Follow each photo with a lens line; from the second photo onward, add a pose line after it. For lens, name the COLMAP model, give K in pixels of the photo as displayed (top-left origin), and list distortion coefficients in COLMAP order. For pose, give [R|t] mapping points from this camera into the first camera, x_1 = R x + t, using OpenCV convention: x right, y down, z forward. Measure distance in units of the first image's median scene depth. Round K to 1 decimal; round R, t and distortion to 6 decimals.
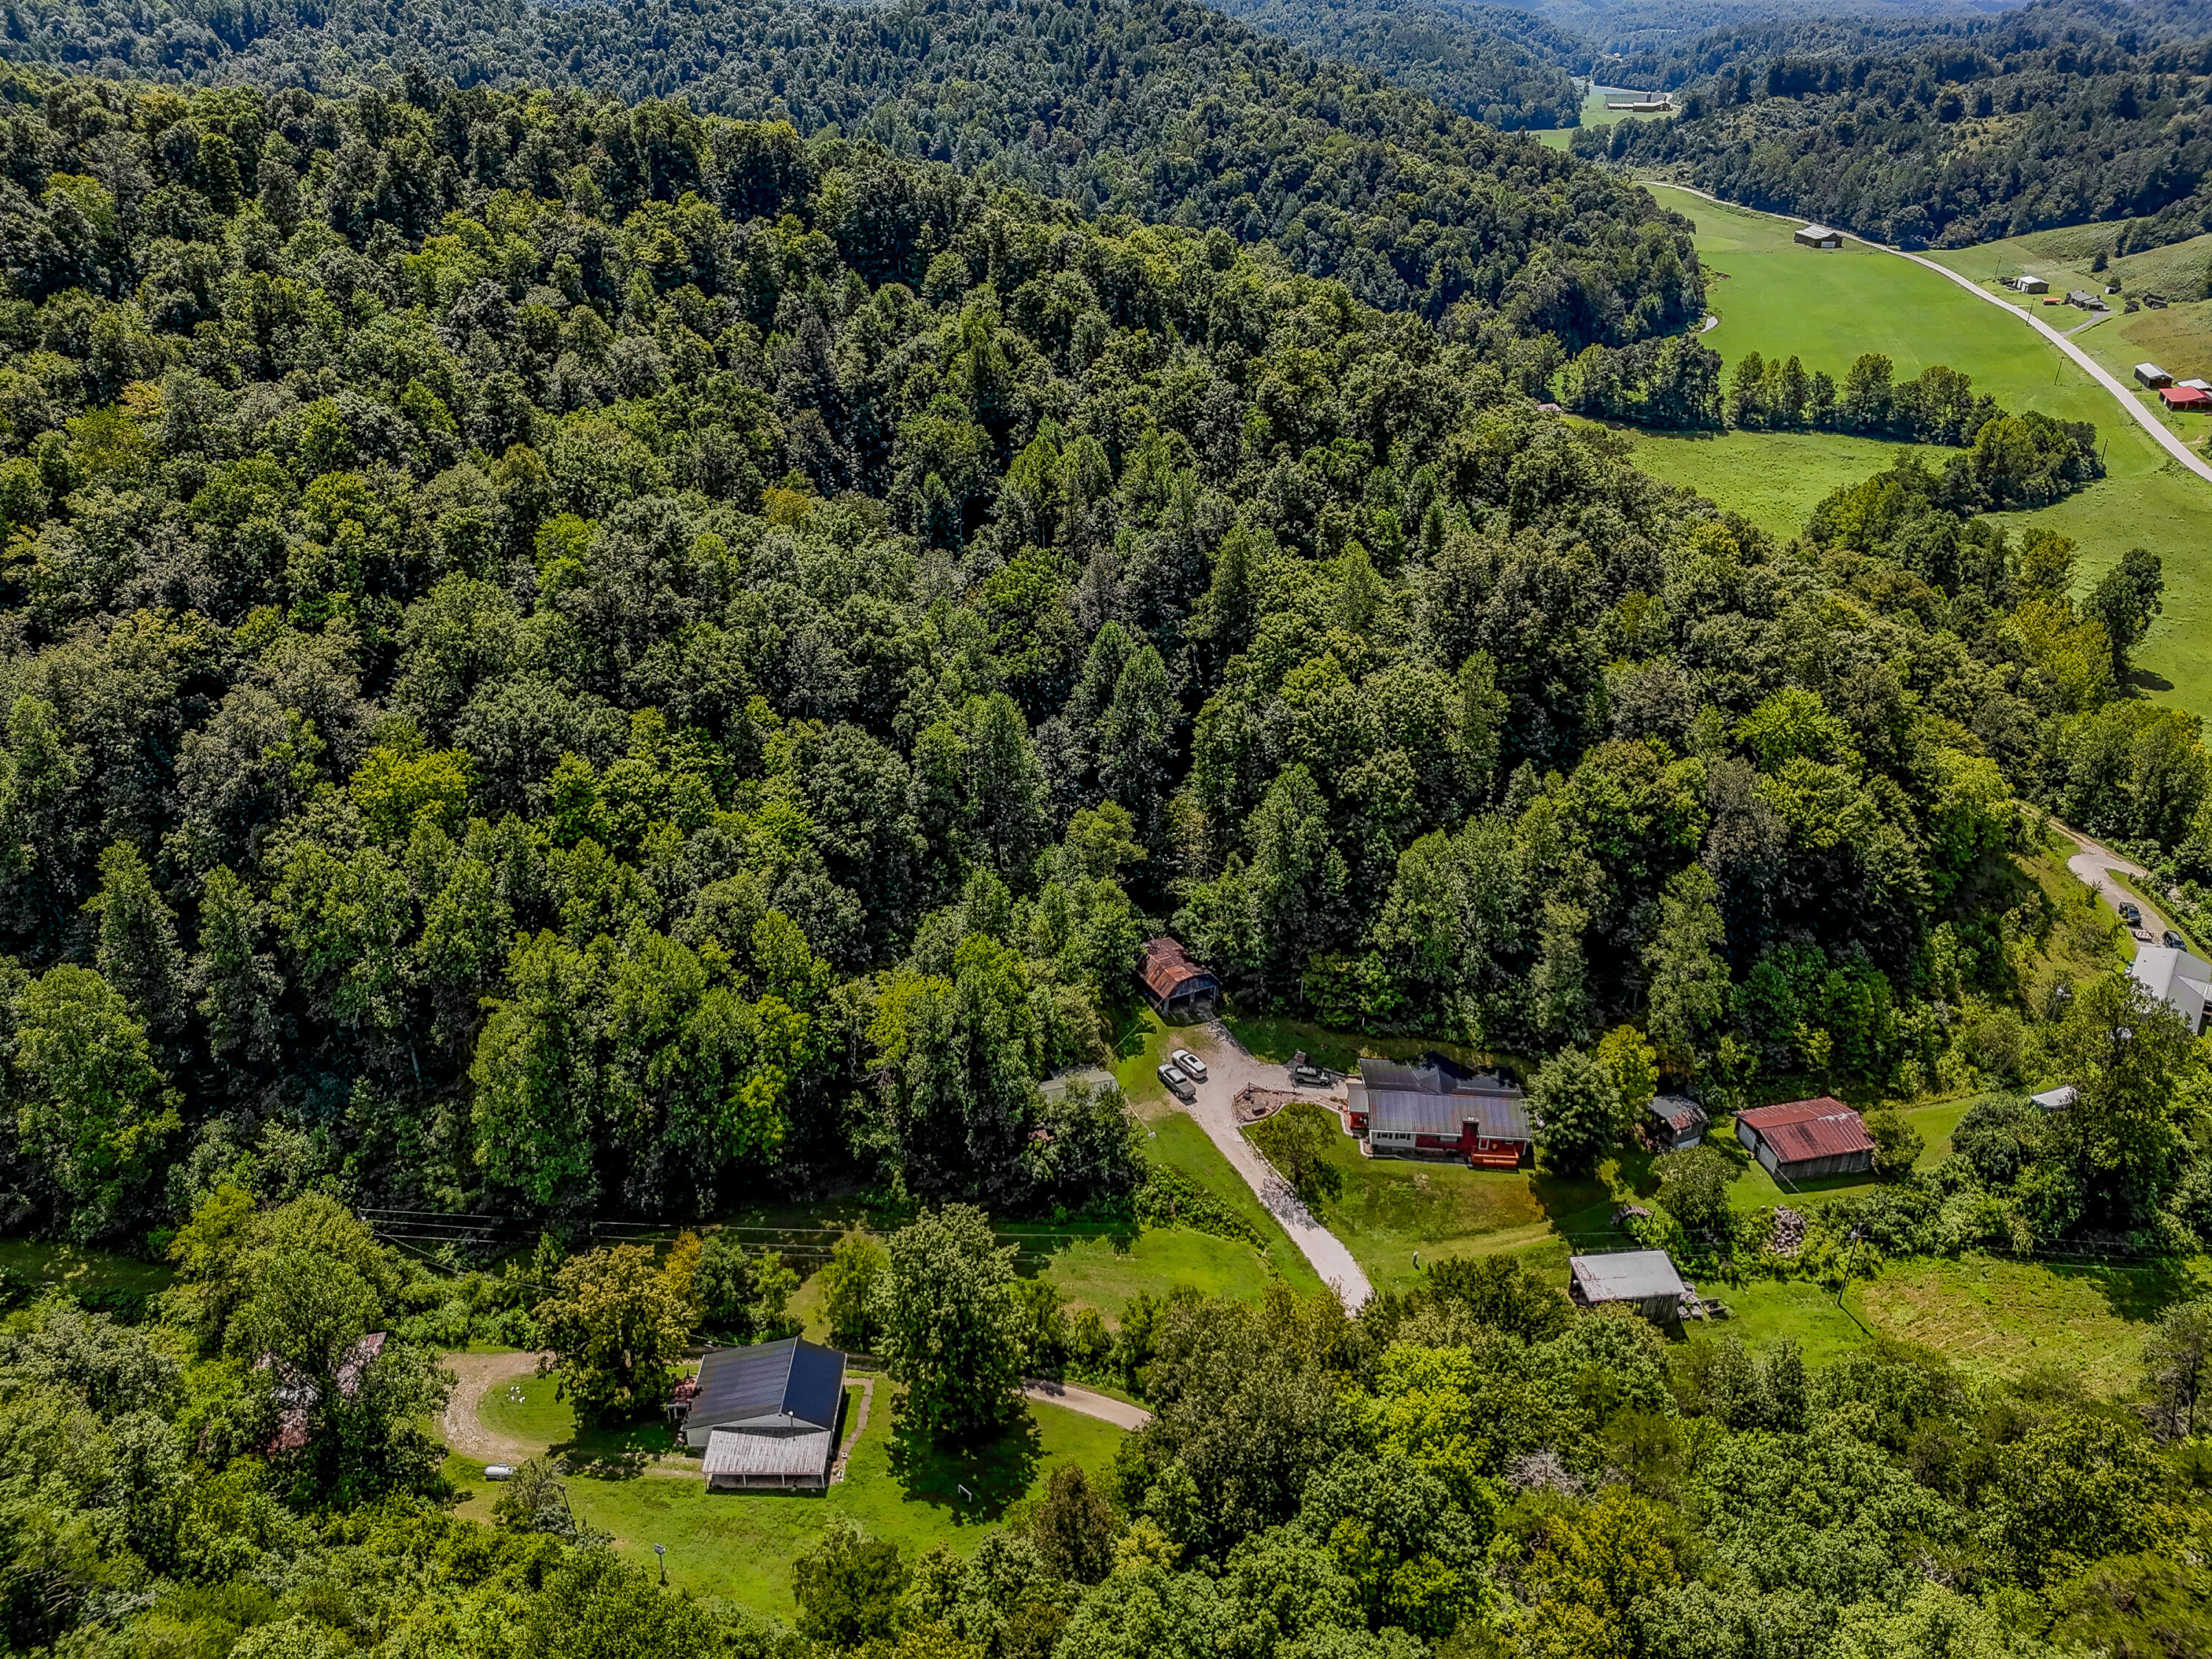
lens RADIAL K [[1680.0, 0, 1107.1], [0, 1680.0, 818.2], [0, 0, 1]] dist [0.054861, -0.020754]
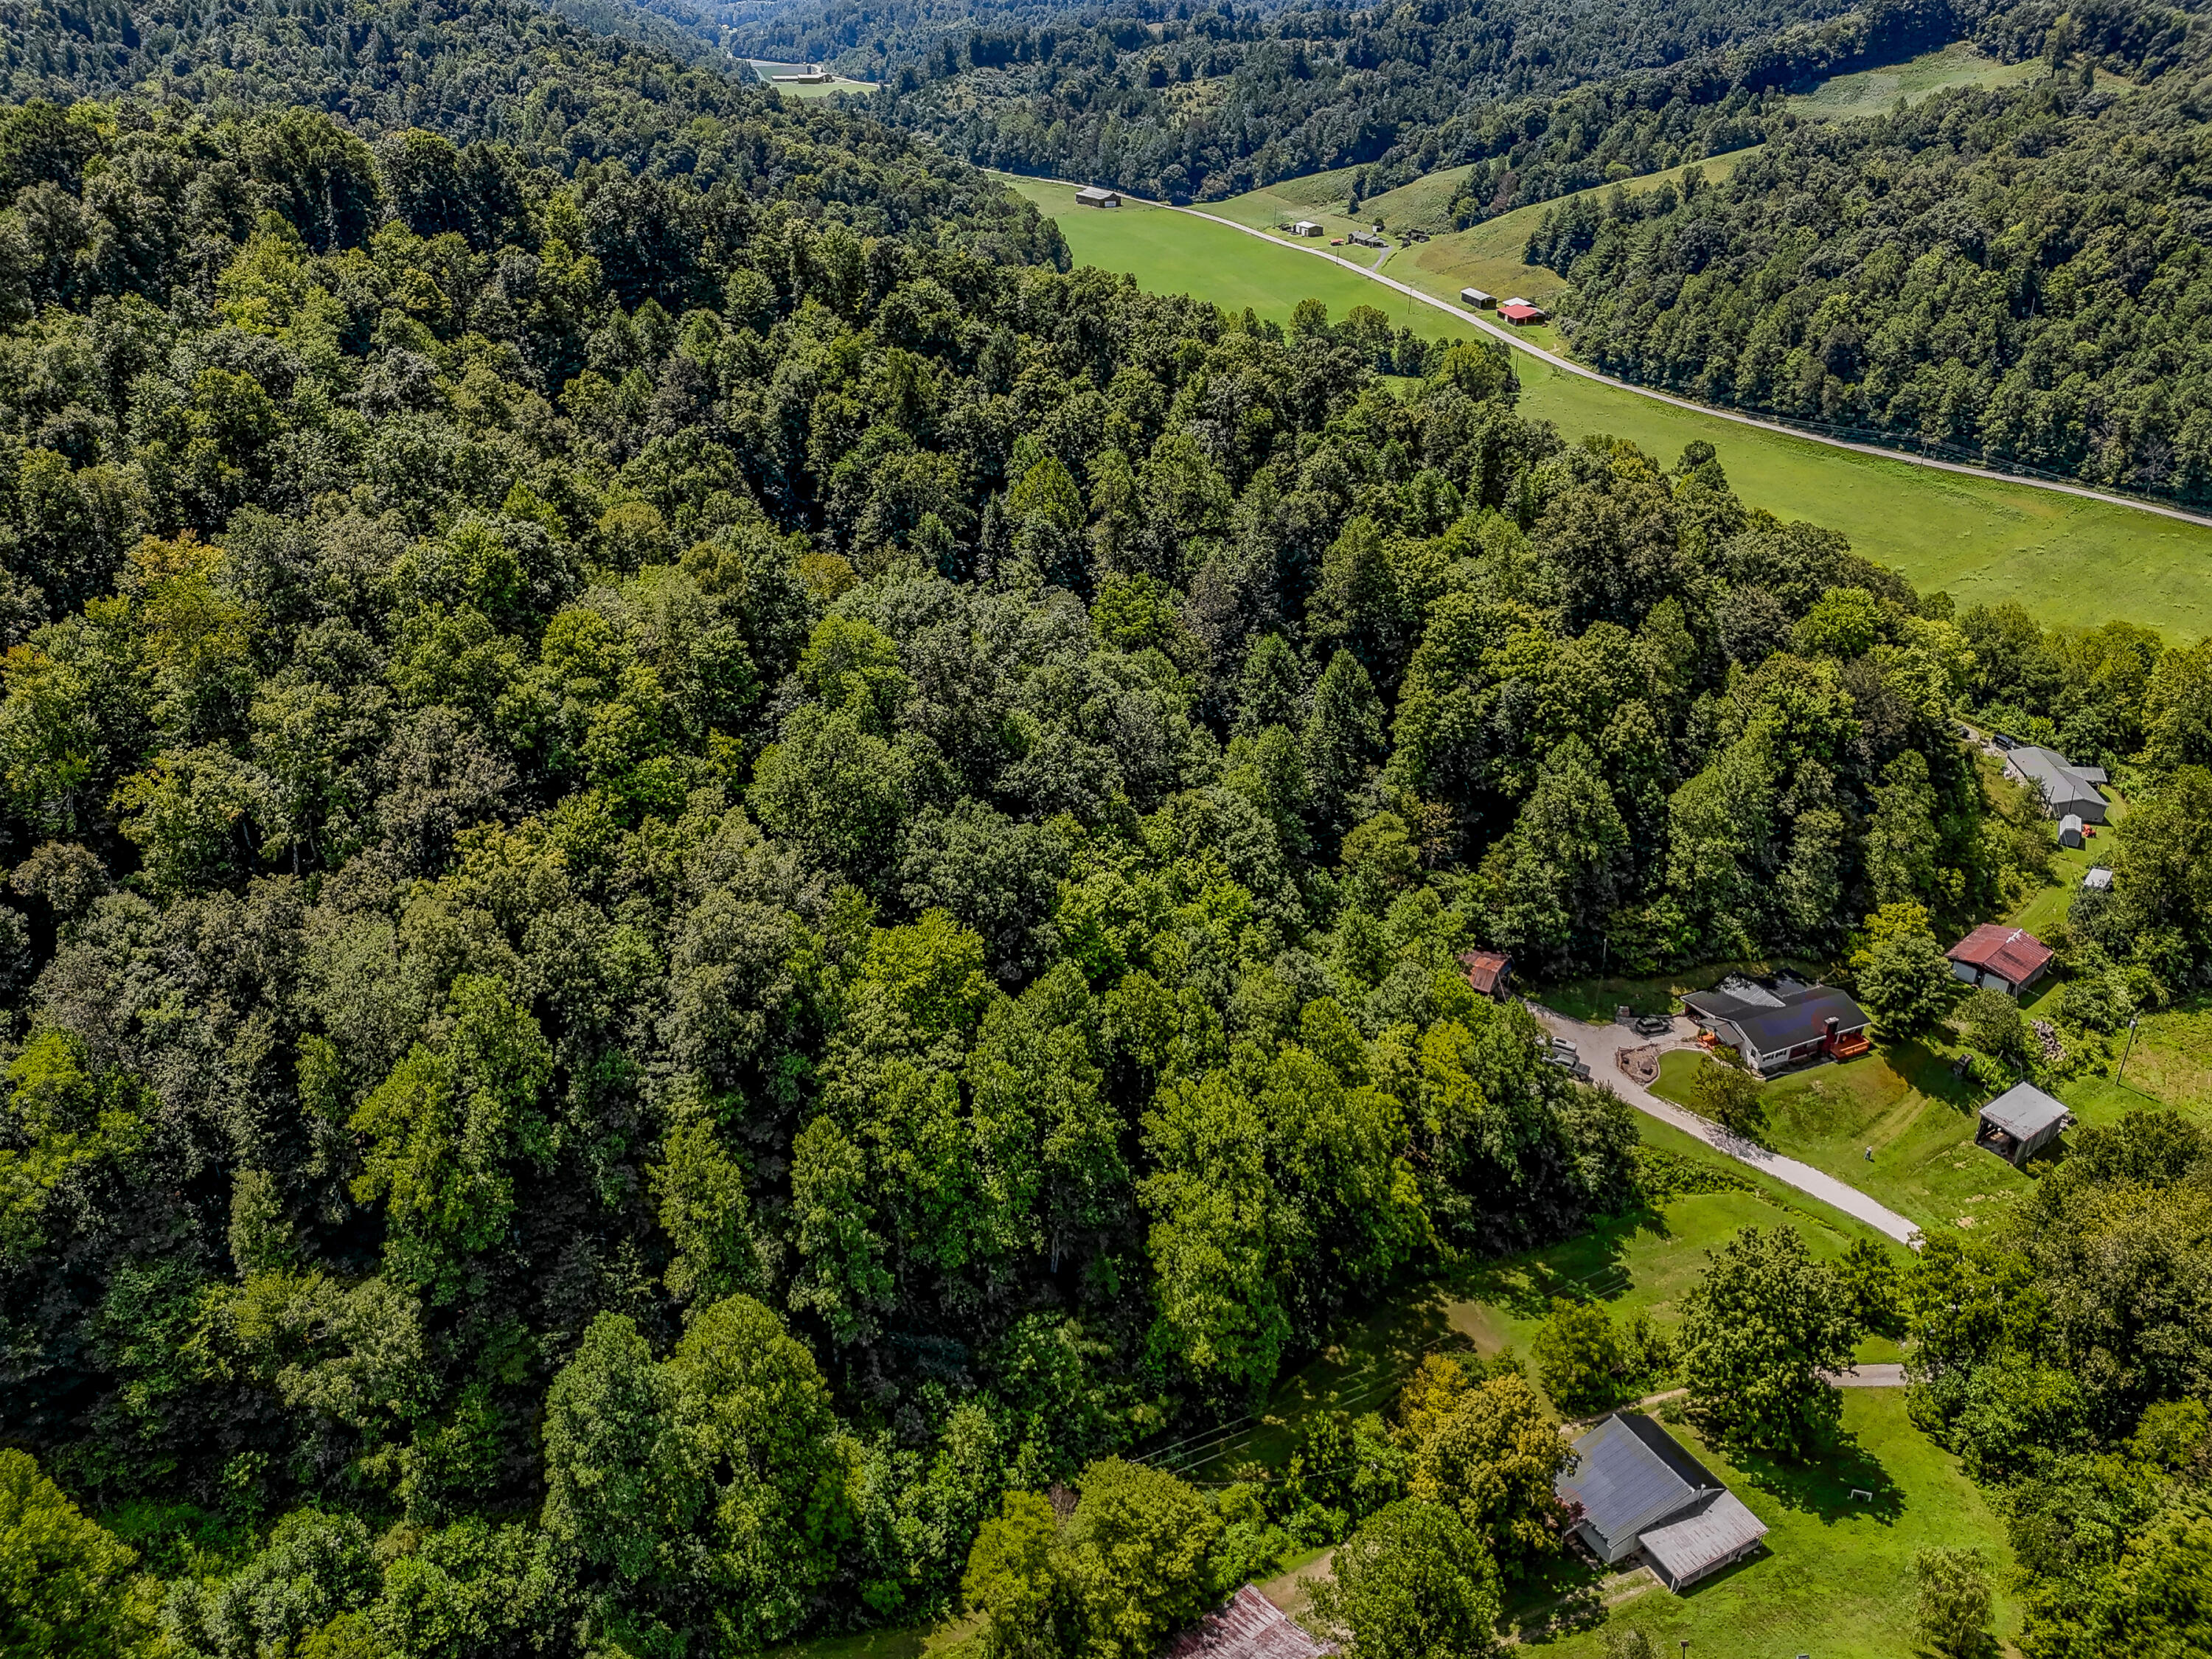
lens RADIAL K [[1680.0, 0, 1105.7], [0, 1680.0, 838.5], [0, 0, 1]] dist [0.054861, -0.020754]
pose [[0.882290, -0.223676, 0.414166, -0.135200], [0.214132, 0.974292, 0.070017, -0.024160], [-0.419179, 0.026911, 0.907505, 0.044689]]
